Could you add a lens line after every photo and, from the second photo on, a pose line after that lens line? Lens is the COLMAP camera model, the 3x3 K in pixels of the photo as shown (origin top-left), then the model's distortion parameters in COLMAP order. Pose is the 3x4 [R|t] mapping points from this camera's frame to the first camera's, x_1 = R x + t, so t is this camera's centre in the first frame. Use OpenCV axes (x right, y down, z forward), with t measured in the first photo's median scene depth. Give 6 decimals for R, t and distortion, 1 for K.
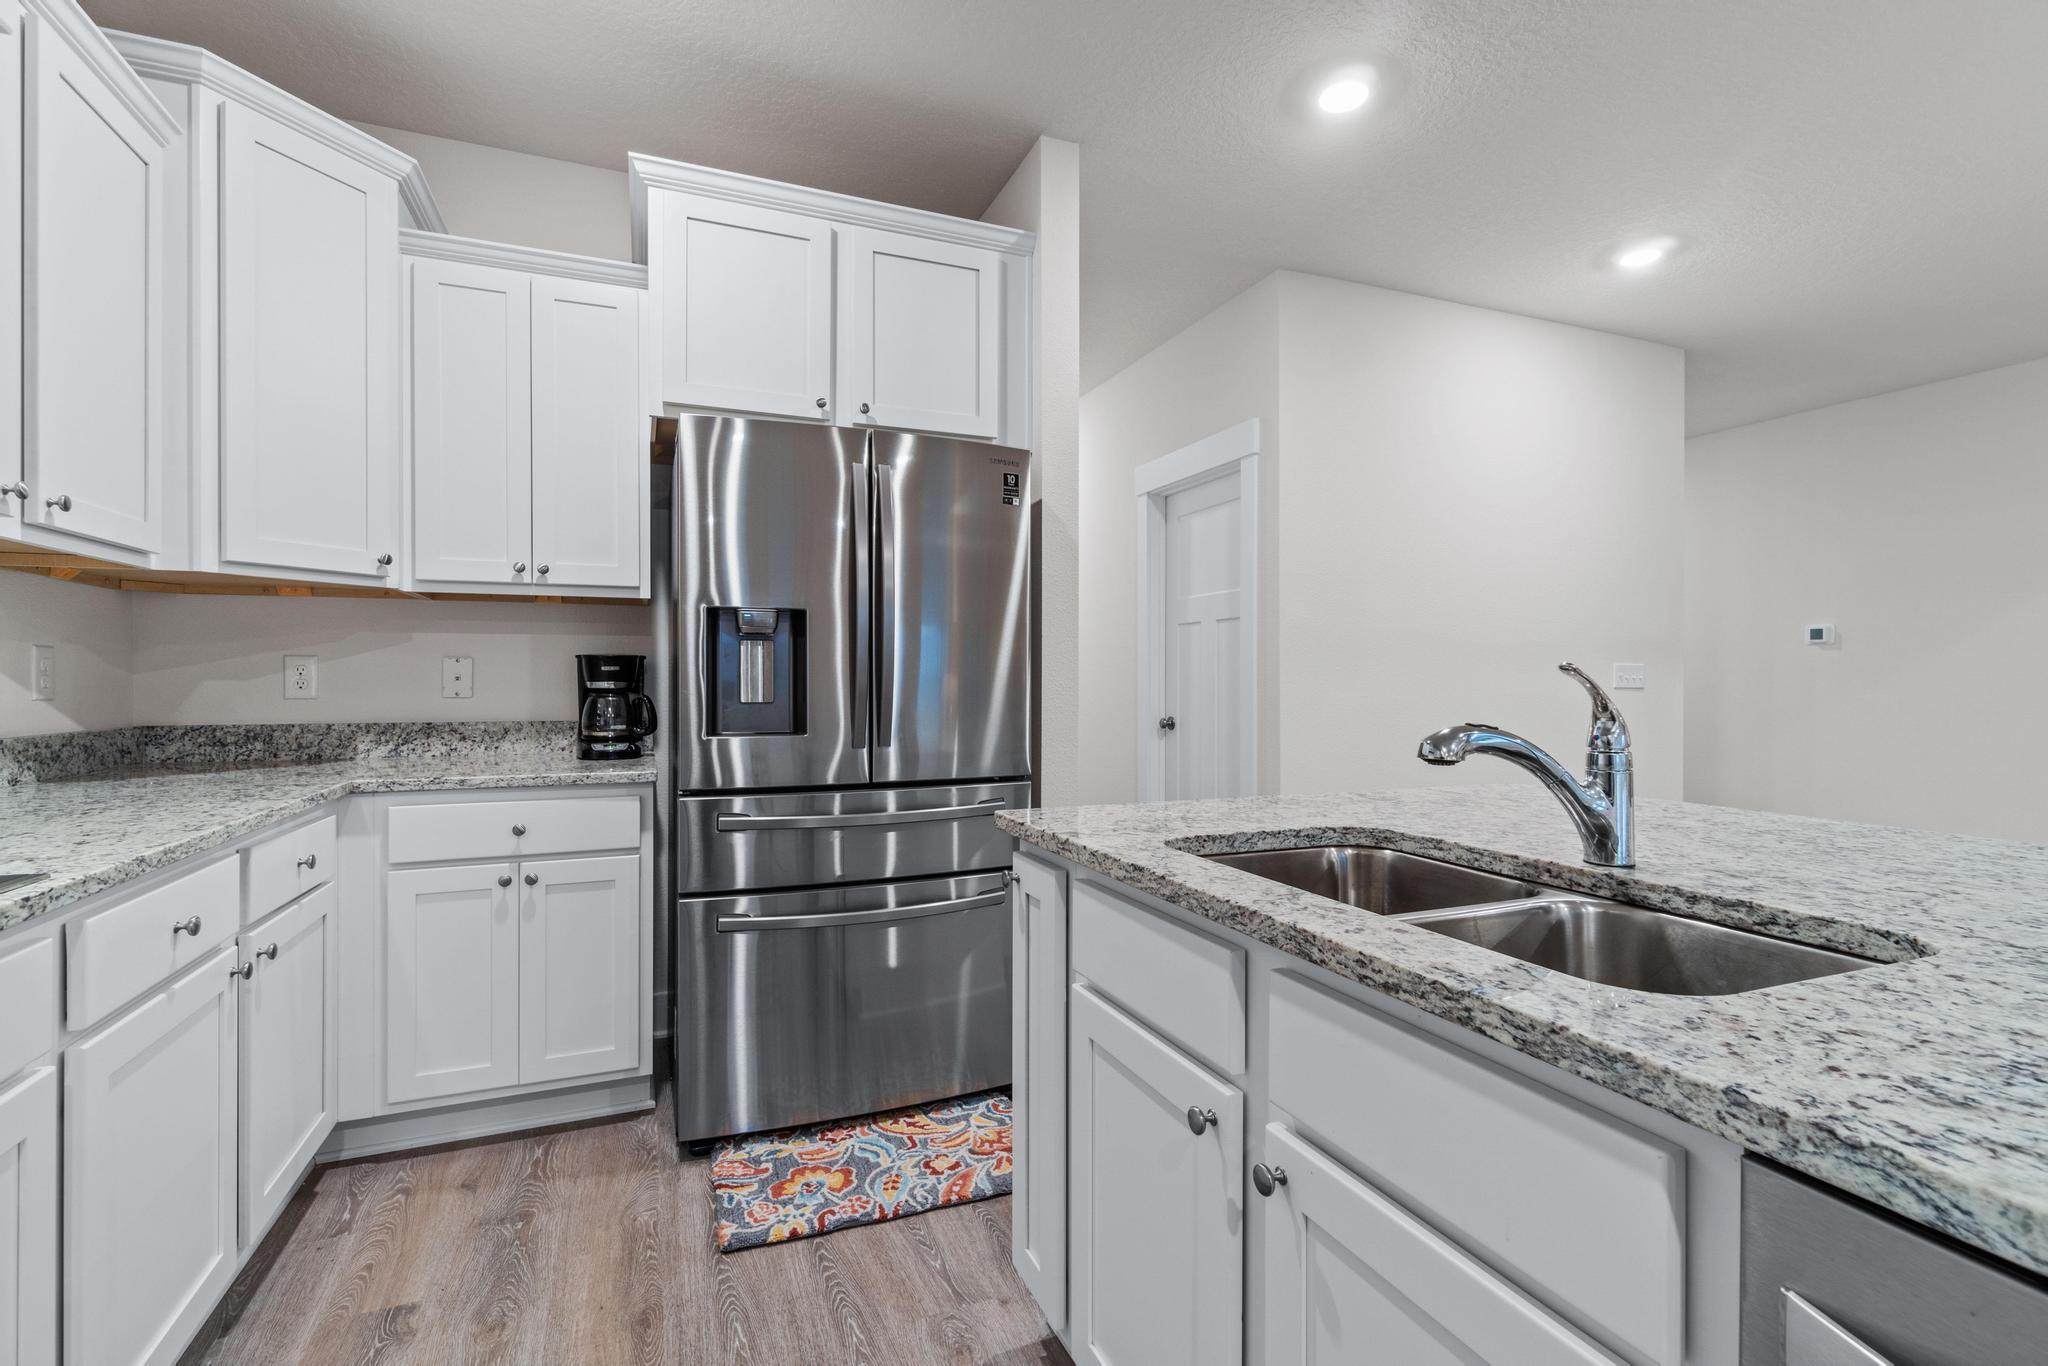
lens RADIAL K [[906.0, 0, 1011.3], [0, 906.0, 677.9], [0, 0, 1]] dist [-0.007614, 0.001301]
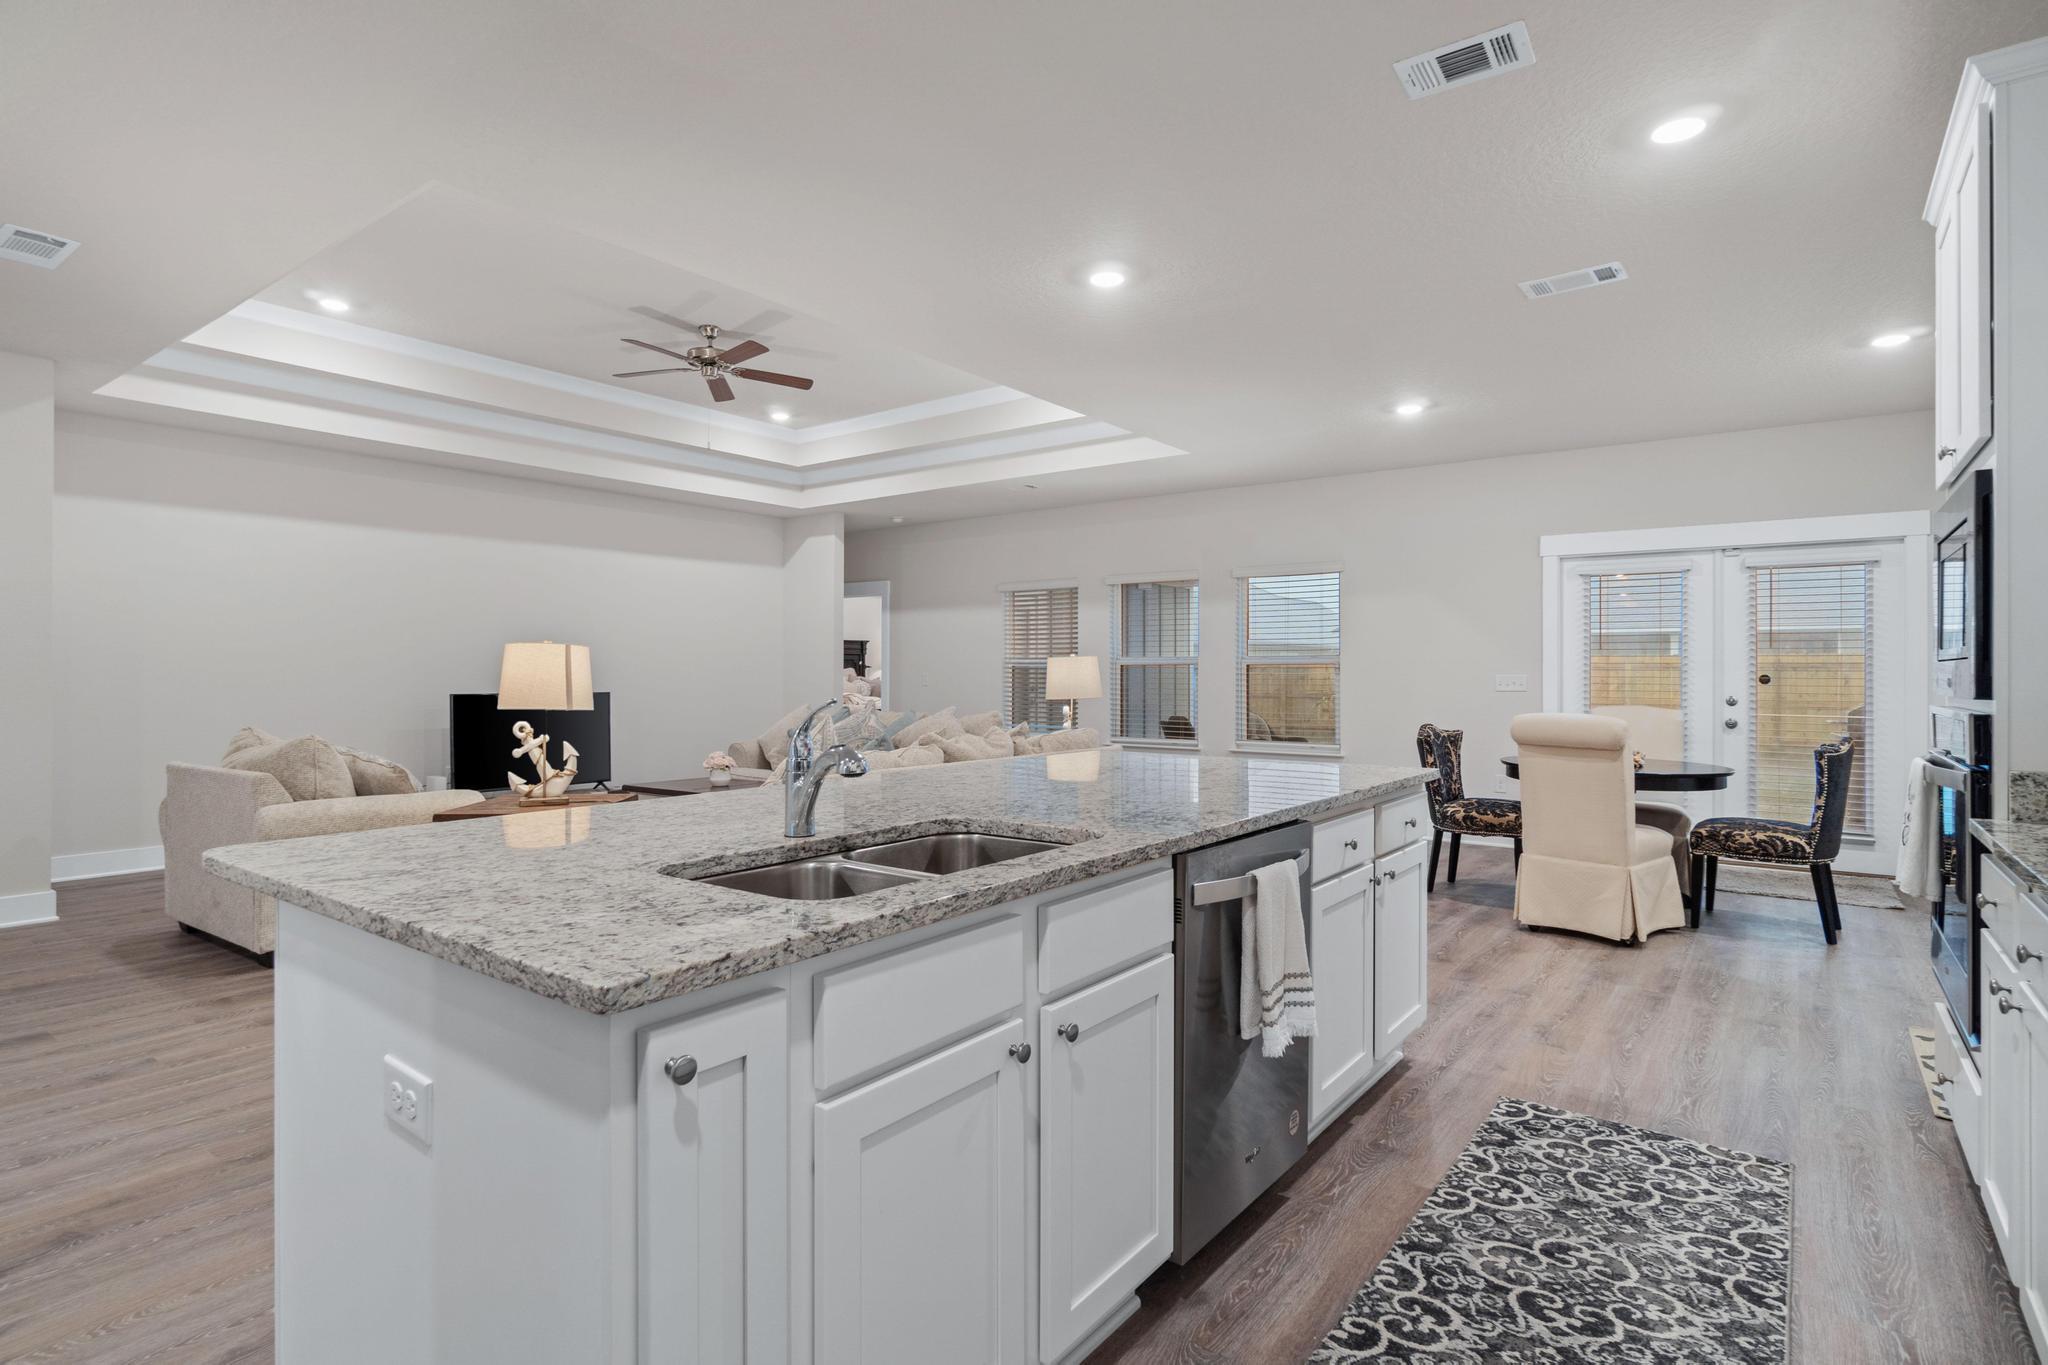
lens RADIAL K [[1045.2, 0, 1021.3], [0, 1045.2, 666.5], [0, 0, 1]] dist [-0.002528, -0.005213]
pose [[-0.510798, 0.004040, 0.859692, -0.470902], [-0.002174, 0.999980, -0.005991, -0.027781], [-0.859698, -0.004929, -0.510778, 0.759683]]
